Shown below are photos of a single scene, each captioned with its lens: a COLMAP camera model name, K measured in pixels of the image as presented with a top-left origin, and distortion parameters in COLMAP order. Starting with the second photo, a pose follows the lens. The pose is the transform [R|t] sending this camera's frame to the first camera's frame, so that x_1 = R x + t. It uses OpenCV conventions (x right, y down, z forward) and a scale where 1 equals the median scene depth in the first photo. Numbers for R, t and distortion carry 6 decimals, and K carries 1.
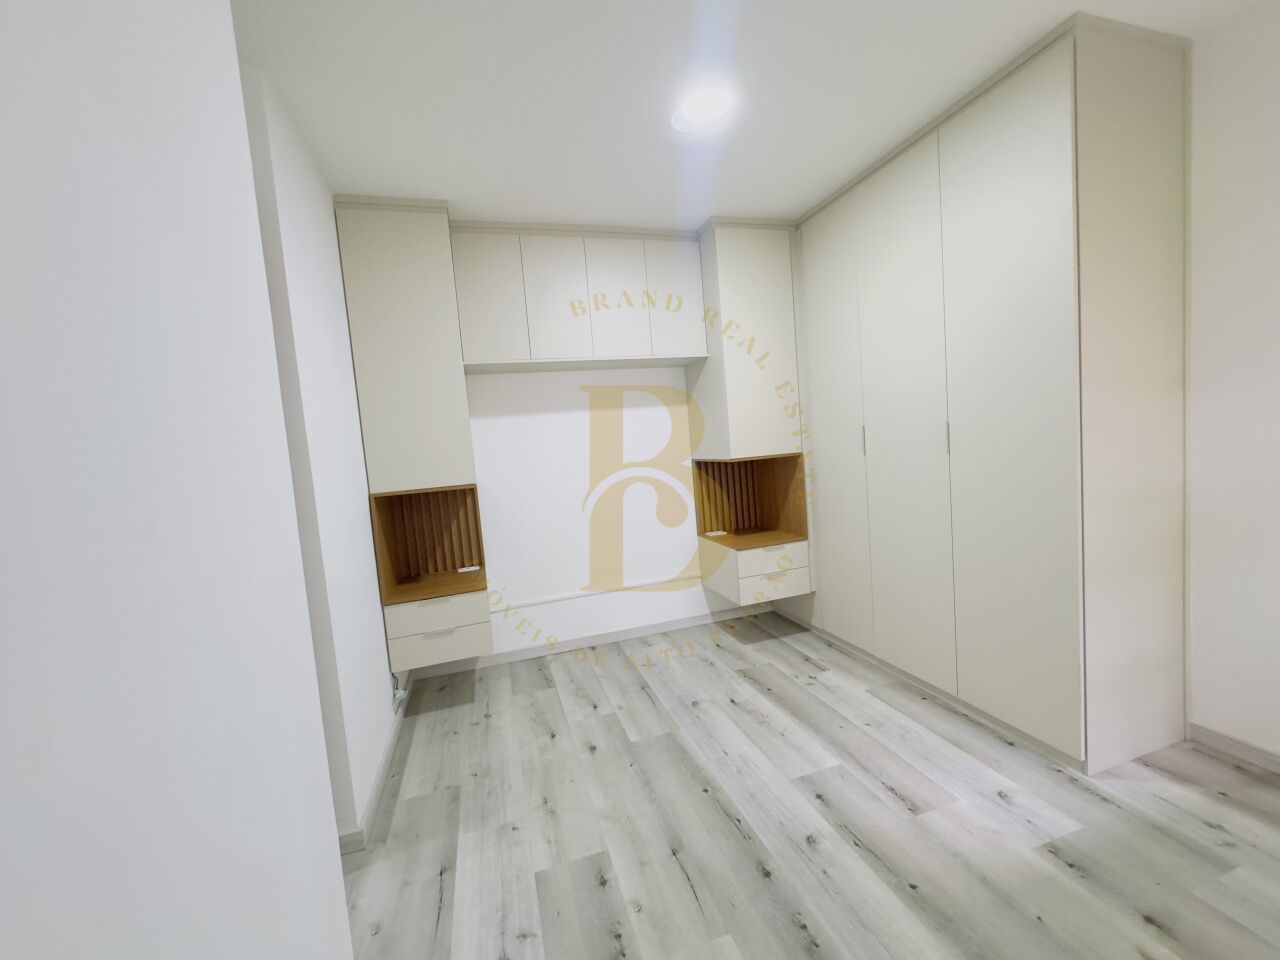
lens RADIAL K [[510.0, 0, 639.3], [0, 510.0, 479.1], [0, 0, 1]] dist [-0.001019, 0.000154]
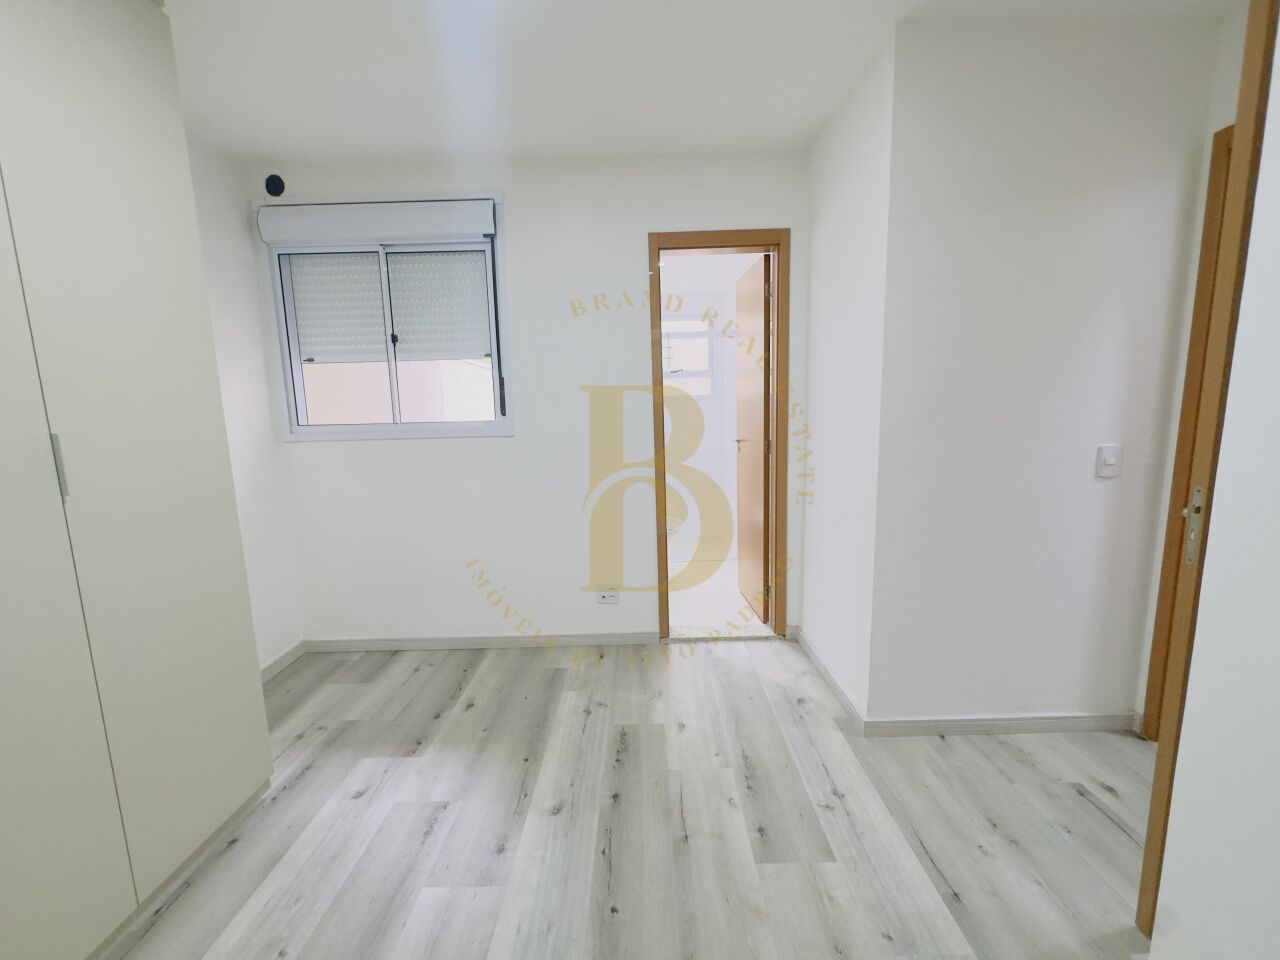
lens RADIAL K [[510.0, 0, 639.3], [0, 510.0, 479.1], [0, 0, 1]] dist [-0.001019, 0.000154]
pose [[-0.948749, 0.059772, 0.310326, -0.149213], [0.121440, 0.975512, 0.183380, -0.098199], [-0.291766, 0.211667, -0.932775, 1.404871]]
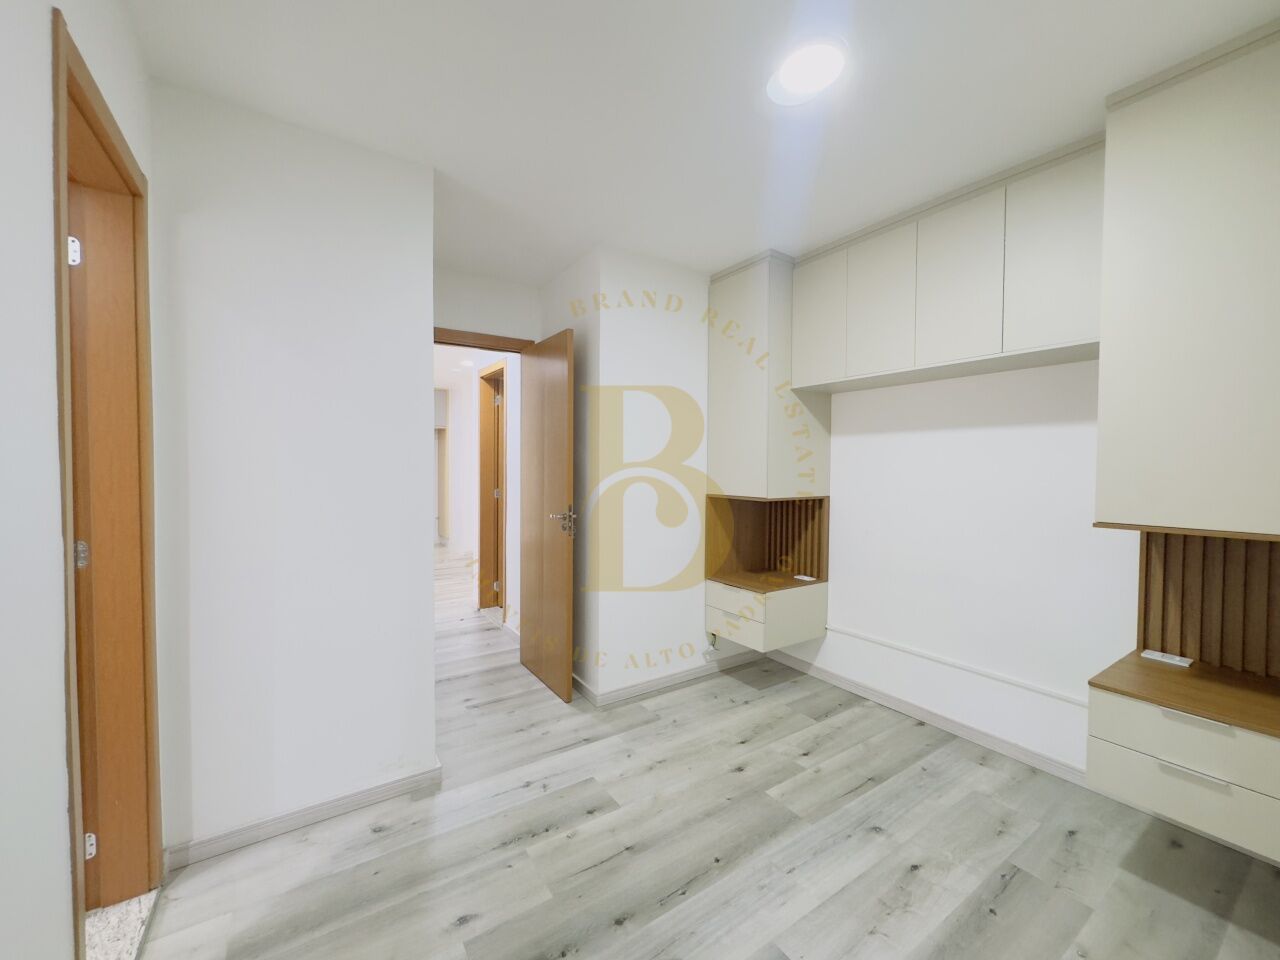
lens RADIAL K [[510.0, 0, 639.3], [0, 510.0, 479.1], [0, 0, 1]] dist [-0.001019, 0.000154]
pose [[0.284236, 0.104689, -0.953022, 0.818532], [-0.096033, 0.992130, 0.080344, -0.117789], [0.953933, 0.068685, 0.292053, 0.507295]]
